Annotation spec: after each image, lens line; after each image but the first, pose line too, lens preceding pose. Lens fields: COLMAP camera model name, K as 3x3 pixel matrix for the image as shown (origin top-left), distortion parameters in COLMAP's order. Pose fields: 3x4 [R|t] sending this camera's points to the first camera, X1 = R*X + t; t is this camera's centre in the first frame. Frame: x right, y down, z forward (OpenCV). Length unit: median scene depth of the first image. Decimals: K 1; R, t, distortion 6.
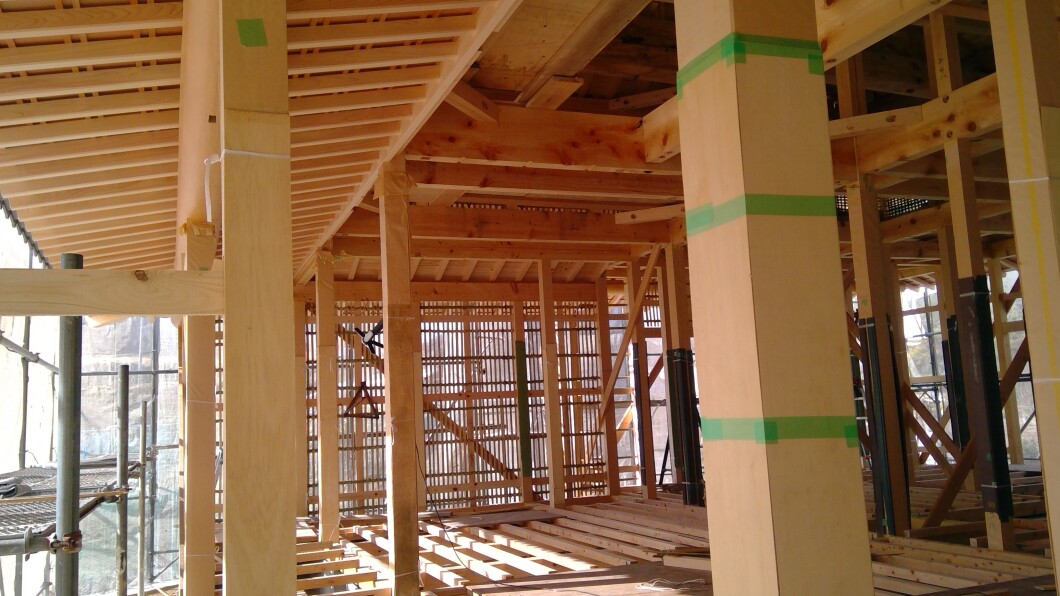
lens RADIAL K [[882.7, 0, 530.0], [0, 882.7, 298.0], [0, 0, 1]] dist [0.127592, -0.259611]
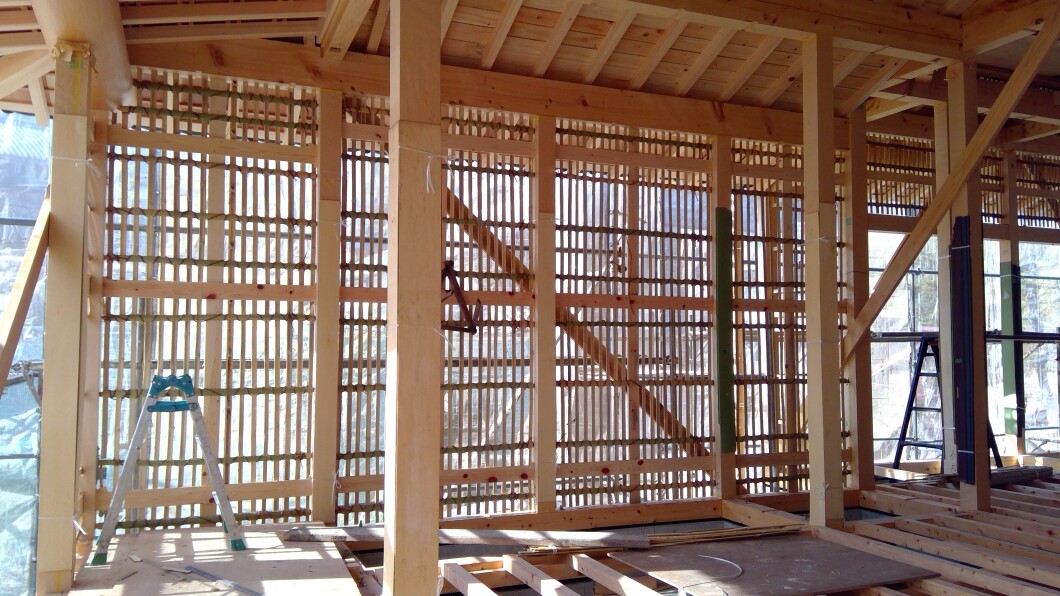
lens RADIAL K [[835.9, 0, 530.0], [0, 835.9, 298.0], [0, 0, 1]] dist [0.130395, -0.205408]
pose [[0.998508, 0.052276, 0.015766, -0.139804], [-0.053243, 0.996205, 0.068856, 0.075983], [-0.012106, -0.069593, 0.997502, 0.484964]]
